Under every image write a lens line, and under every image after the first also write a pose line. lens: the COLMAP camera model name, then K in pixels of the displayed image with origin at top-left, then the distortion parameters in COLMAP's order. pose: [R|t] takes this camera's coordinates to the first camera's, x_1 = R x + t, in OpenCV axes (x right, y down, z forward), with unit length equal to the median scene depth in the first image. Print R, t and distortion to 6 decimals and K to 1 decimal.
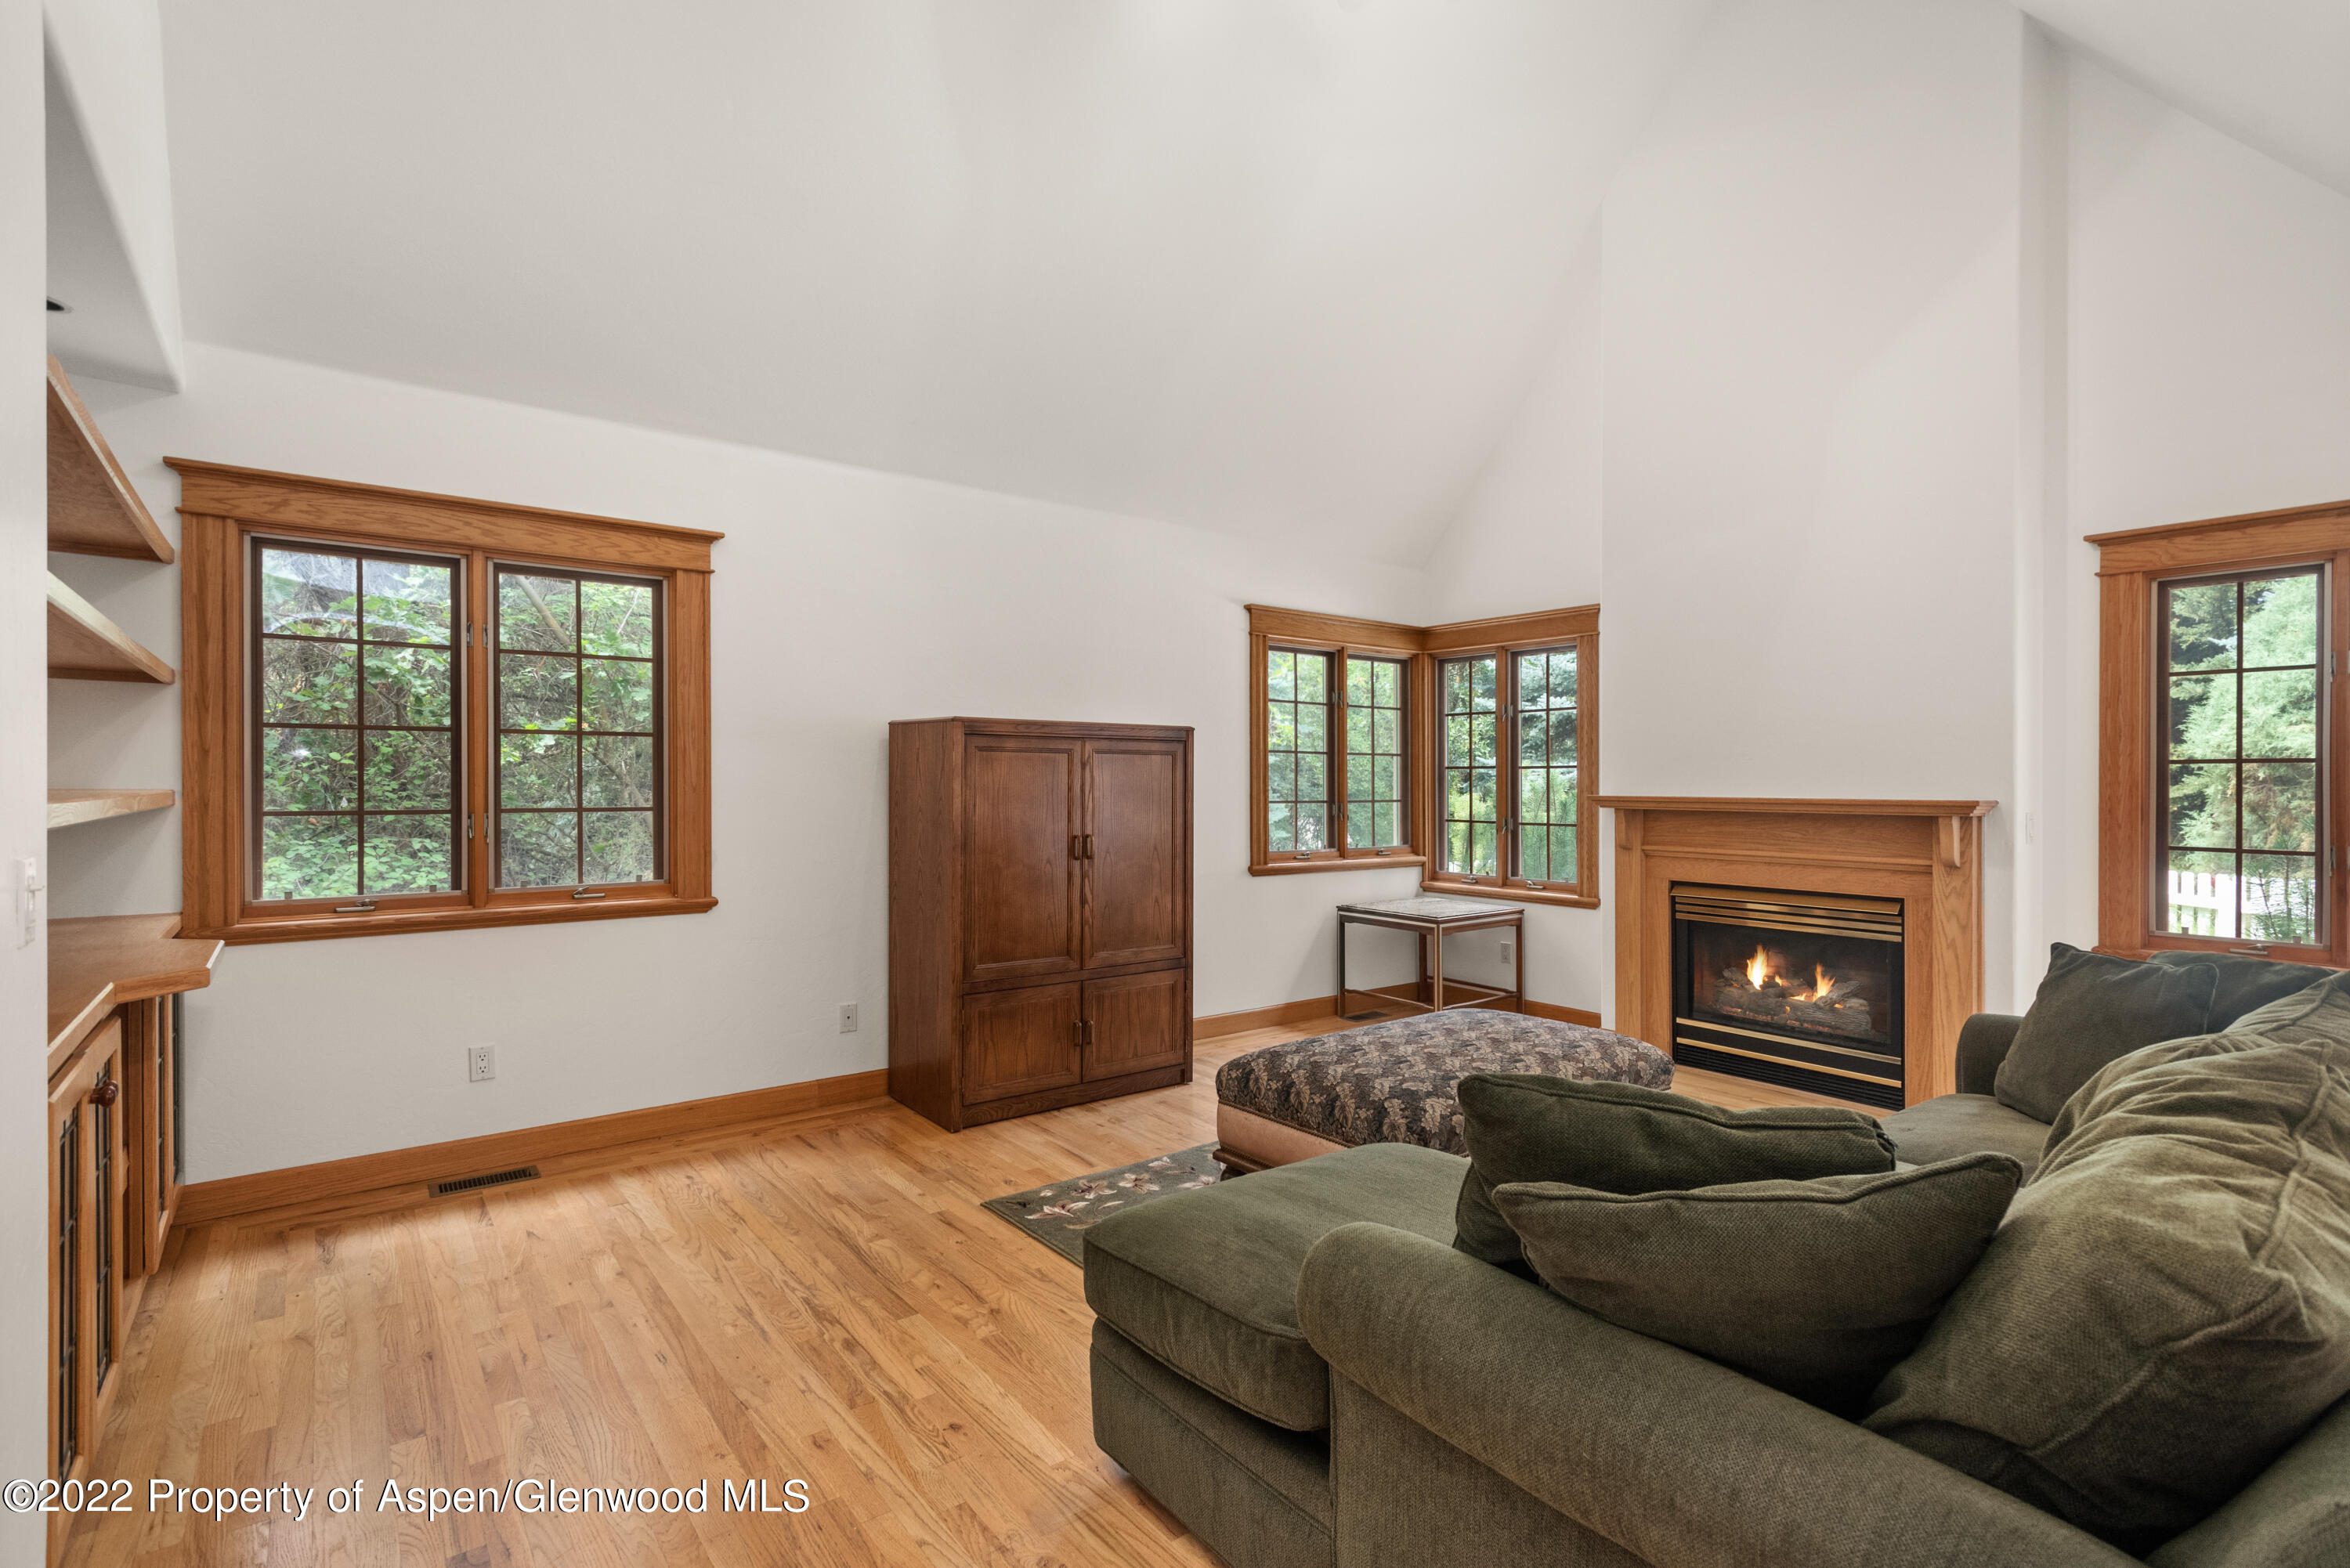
lens RADIAL K [[1111.6, 0, 1182.1], [0, 1111.6, 786.4], [0, 0, 1]] dist [0.008845, -0.001653]
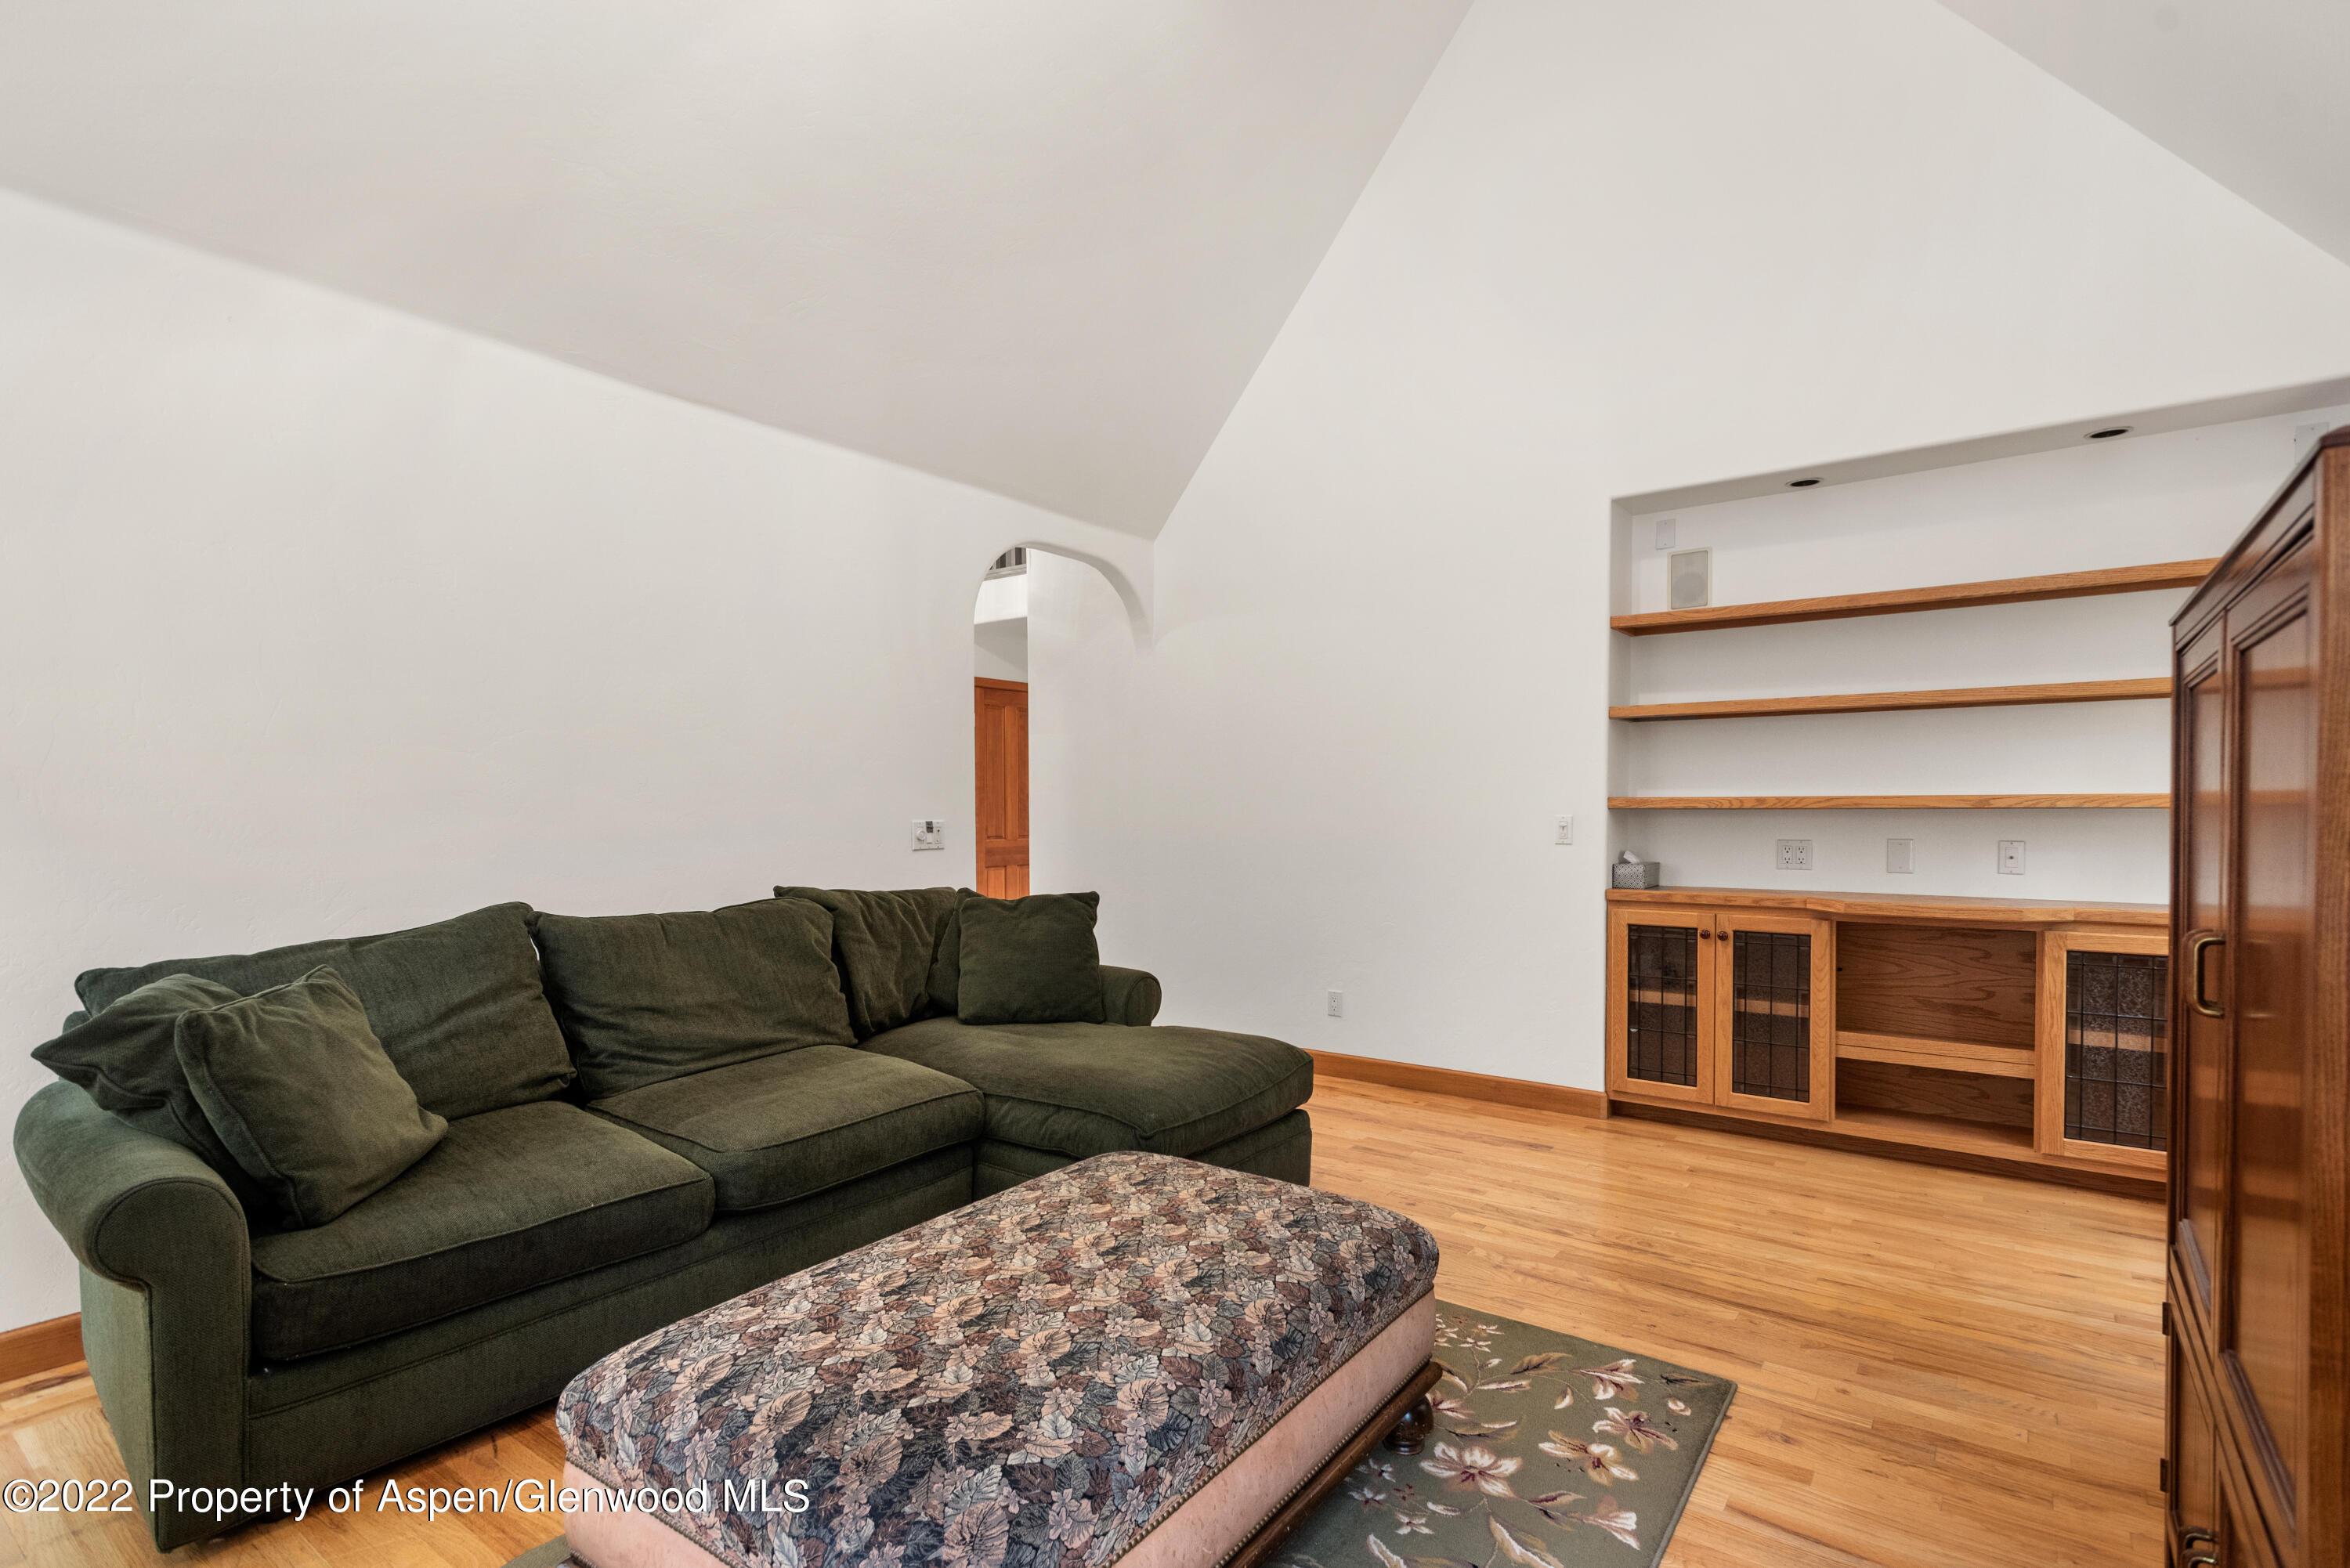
lens RADIAL K [[1111.6, 0, 1173.2], [0, 1111.6, 792.8], [0, 0, 1]] dist [0.008845, -0.001653]
pose [[-0.961802, -0.001169, -0.273742, 0.368552], [-0.002511, 0.999986, 0.004552, 0.004235], [0.273733, 0.005065, -0.961792, 1.668019]]
